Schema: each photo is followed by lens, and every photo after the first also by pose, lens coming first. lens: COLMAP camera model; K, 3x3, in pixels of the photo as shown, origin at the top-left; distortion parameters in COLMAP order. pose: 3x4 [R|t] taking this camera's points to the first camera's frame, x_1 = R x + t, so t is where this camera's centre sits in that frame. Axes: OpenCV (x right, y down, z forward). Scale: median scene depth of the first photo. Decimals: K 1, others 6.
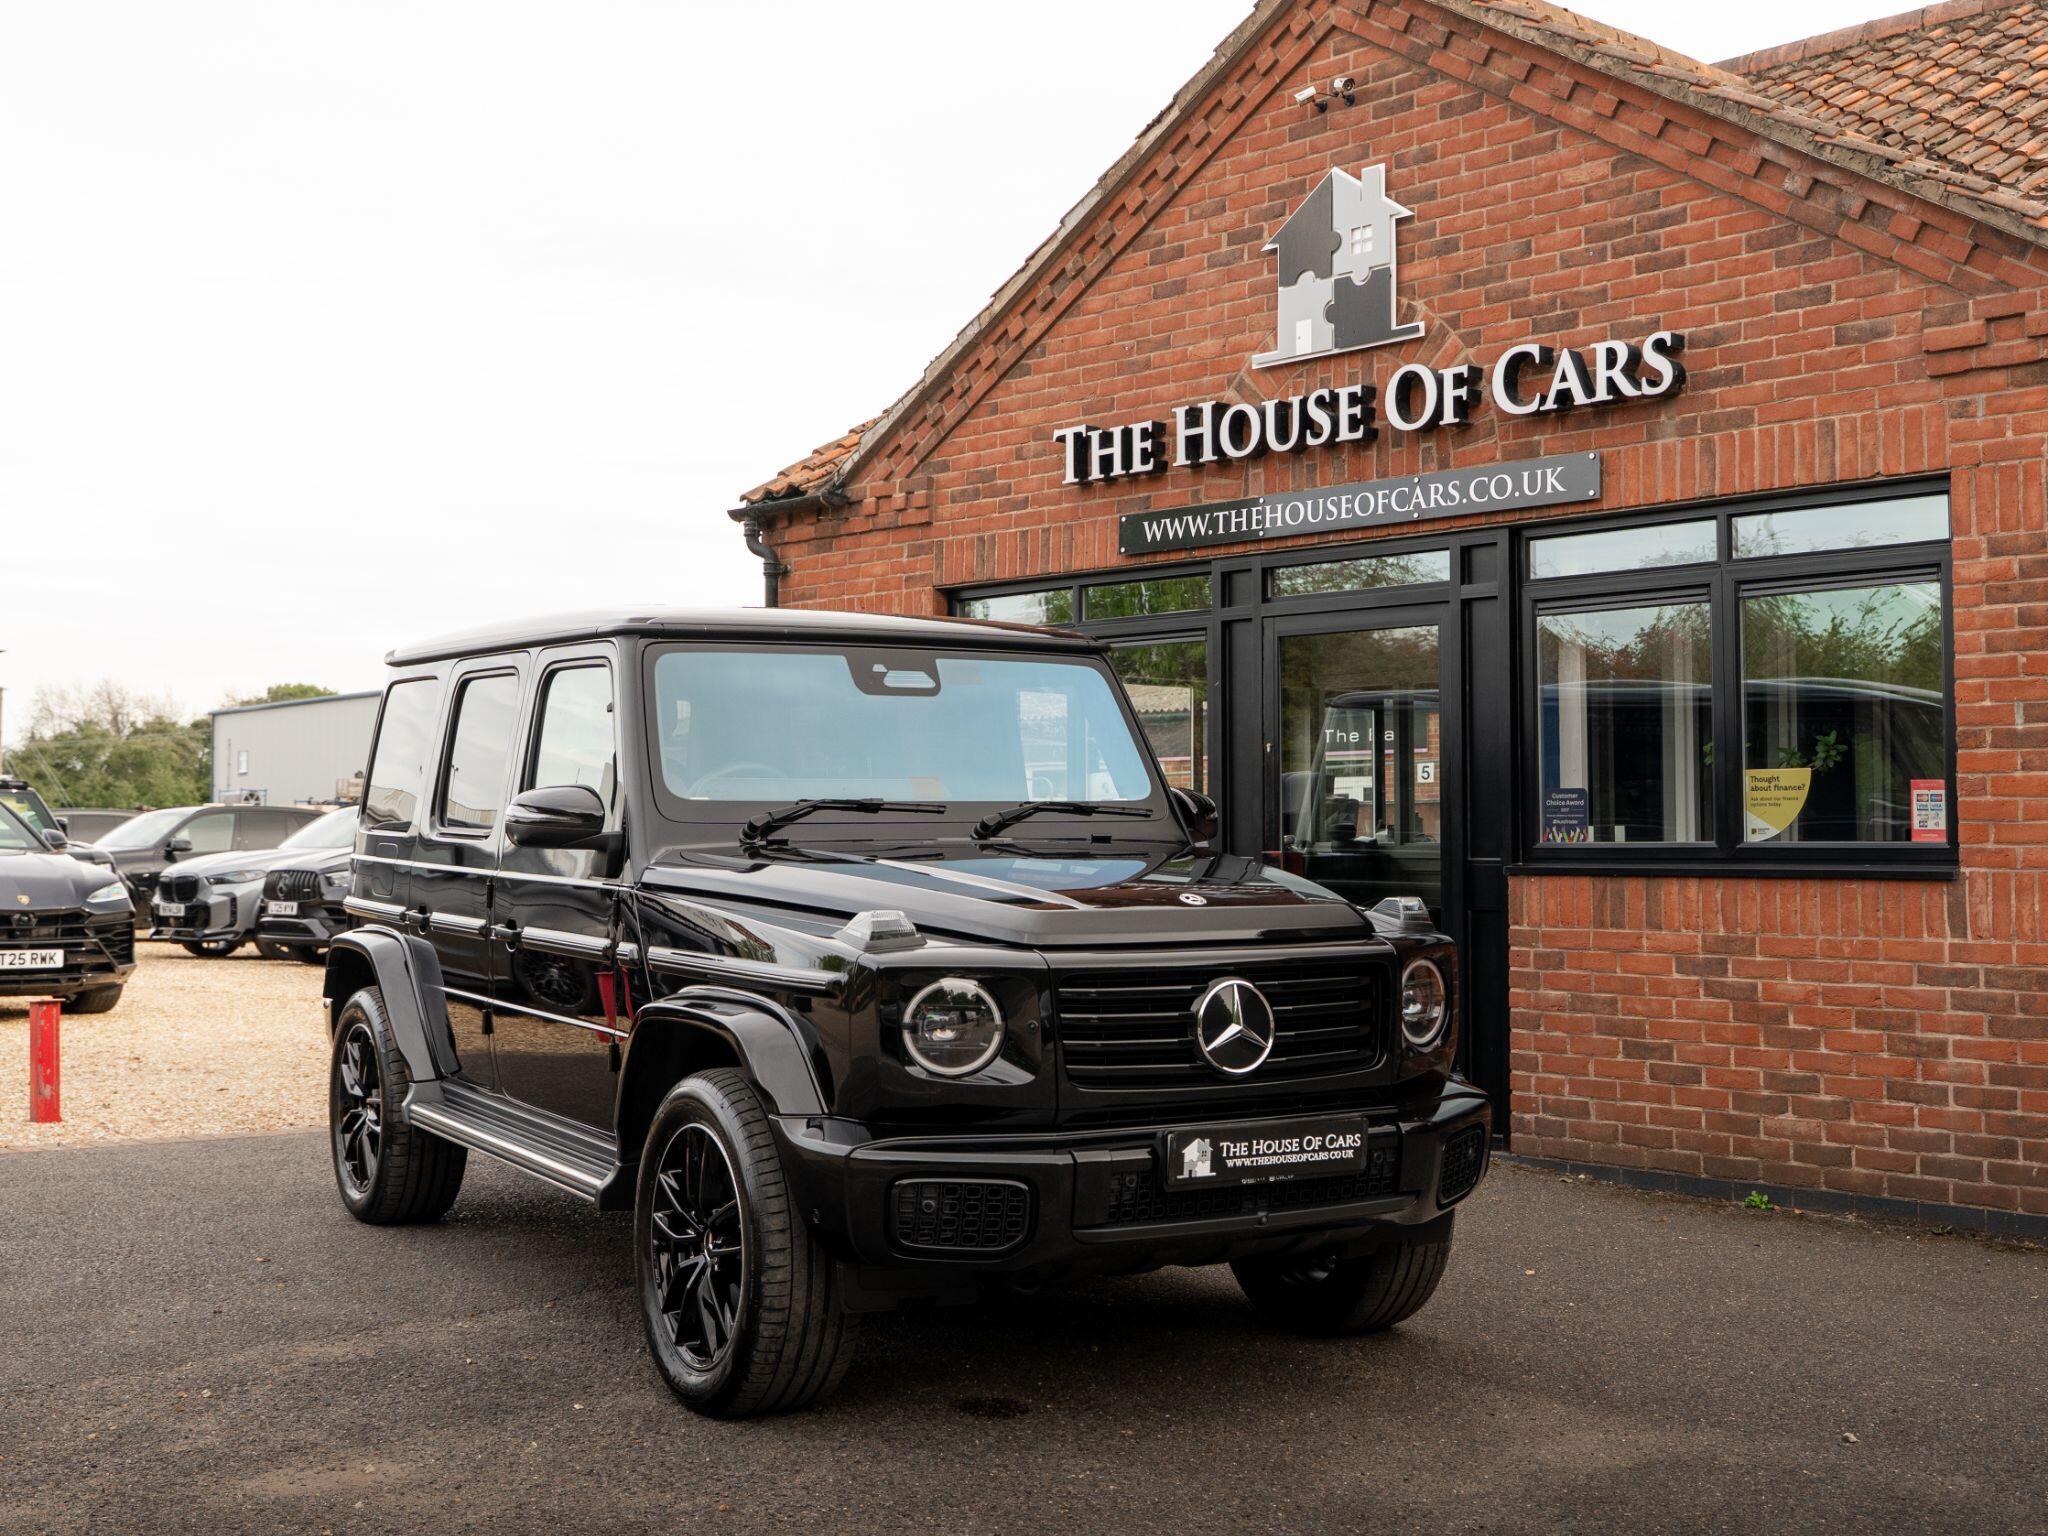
lens RADIAL K [[2421.3, 0, 1086.8], [0, 2421.3, 699.5], [0, 0, 1]] dist [-0.005202, 0.000000]
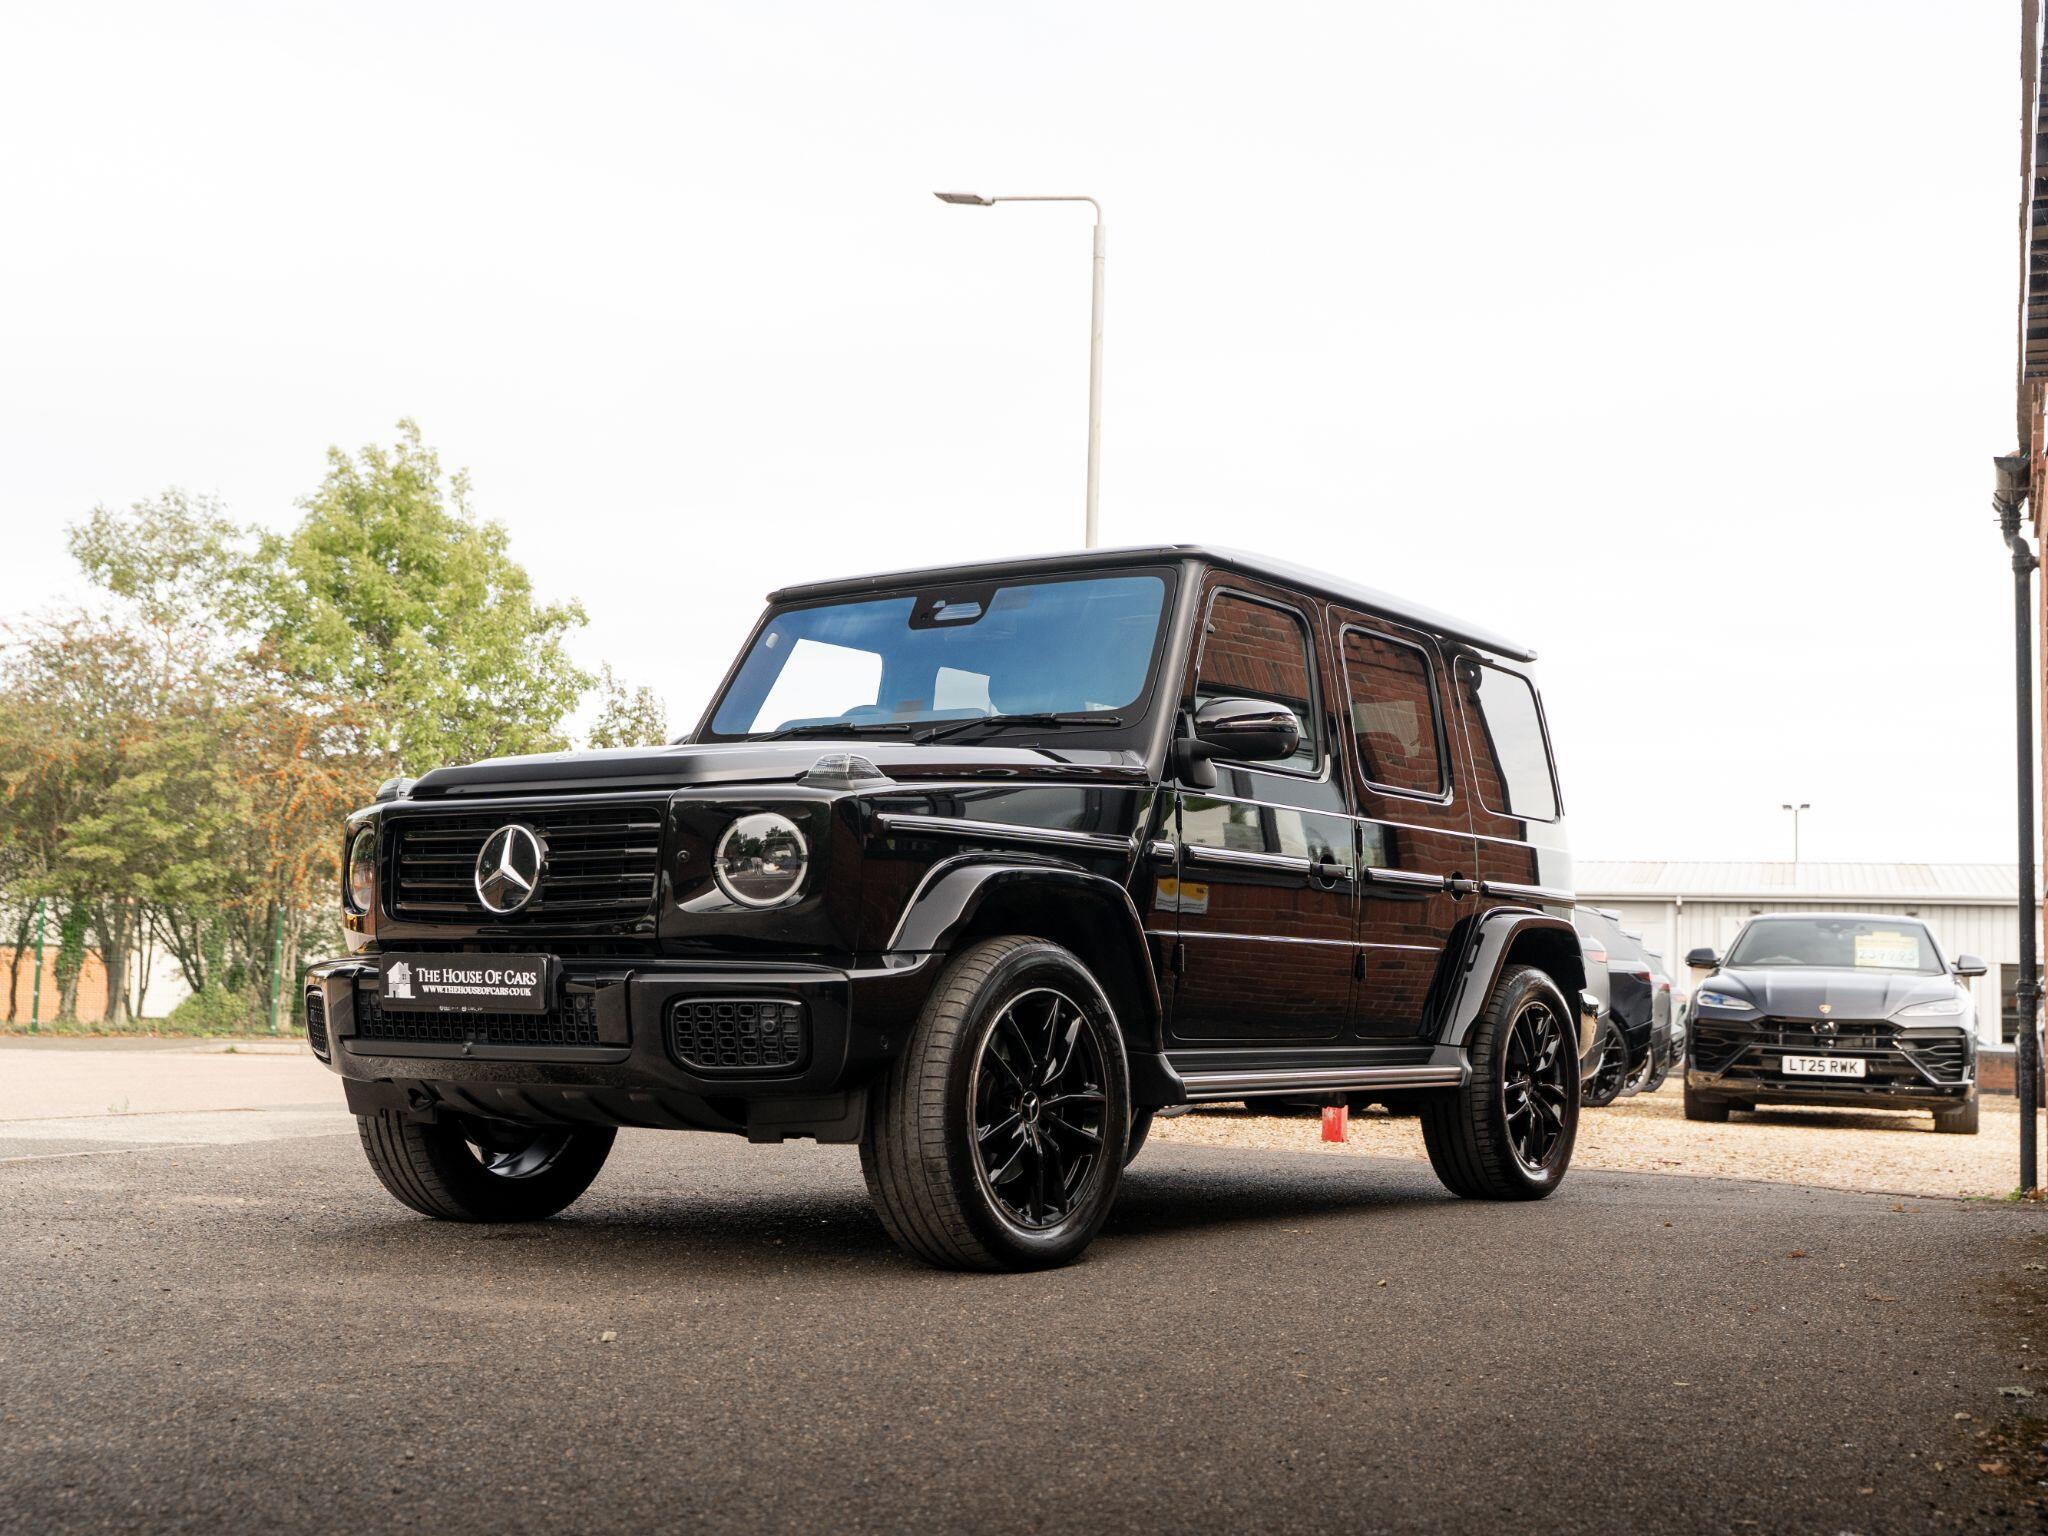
lens RADIAL K [[2421.3, 0, 1012.6], [0, 2421.3, 760.4], [0, 0, 1]] dist [-0.005202, 0.000000]
pose [[0.410129, -0.086866, -0.907881, 0.638835], [0.017806, 0.996027, -0.087256, 0.107399], [0.911854, 0.019620, 0.410047, 0.454532]]
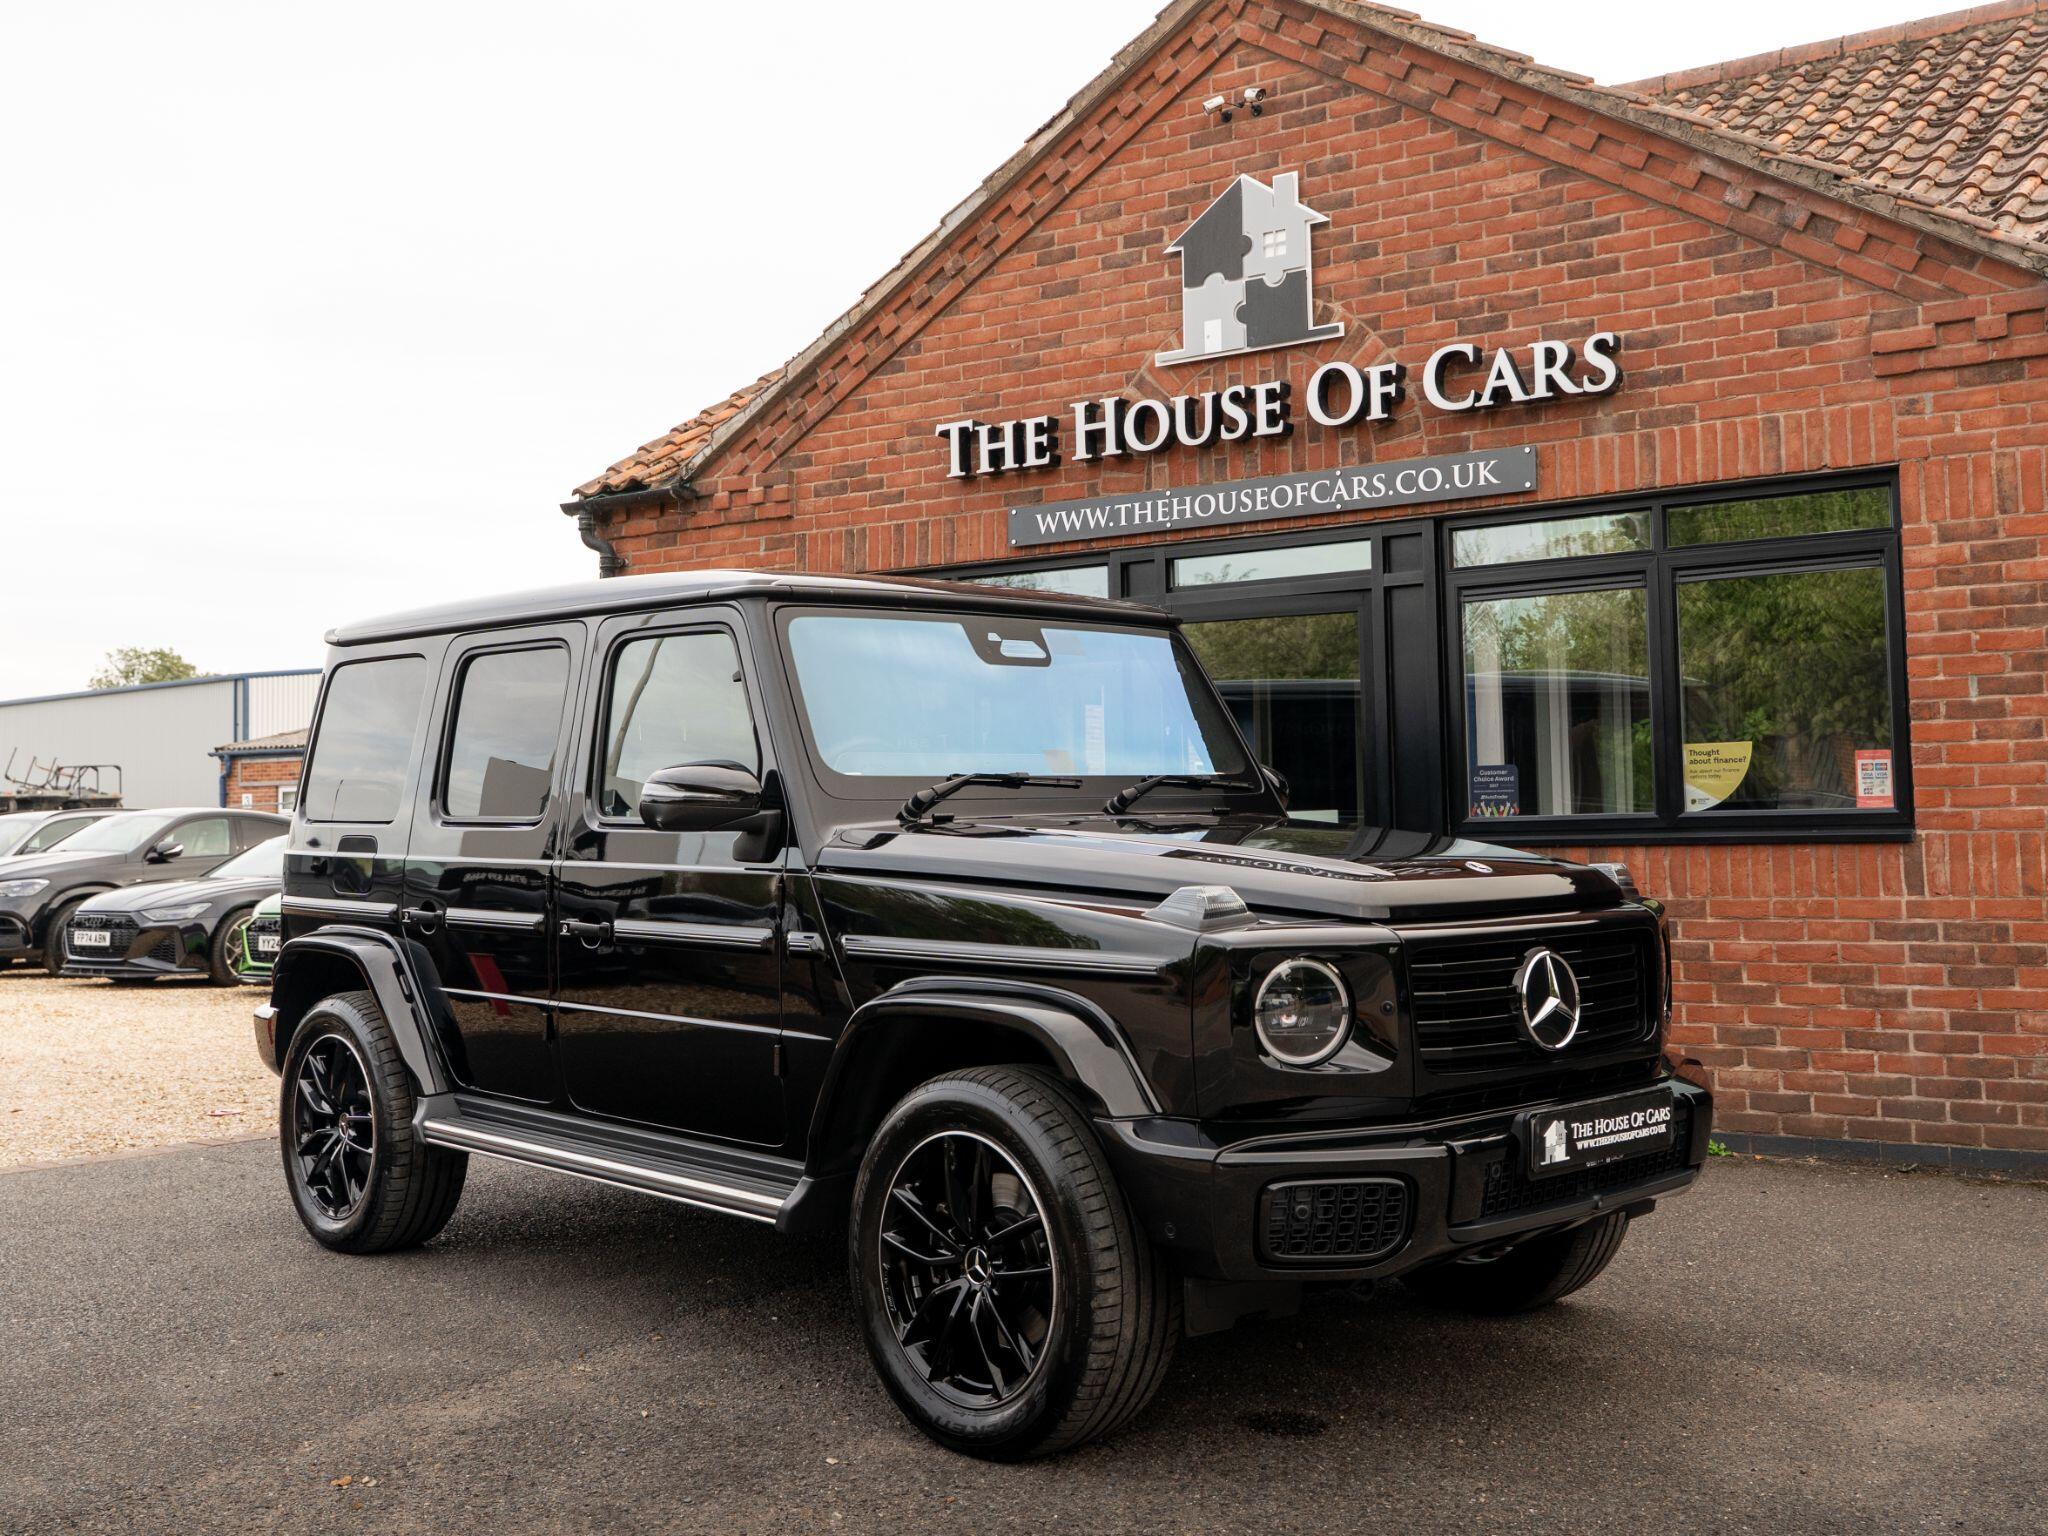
lens RADIAL K [[2111.0, 0, 1100.3], [0, 2111.0, 694.2], [0, 0, 1]] dist [0.005942, 0.000000]
pose [[0.973801, -0.003216, 0.227377, -0.174394], [0.005630, 0.999934, -0.009969, 0.013557], [-0.227330, 0.010987, 0.973756, 0.138457]]
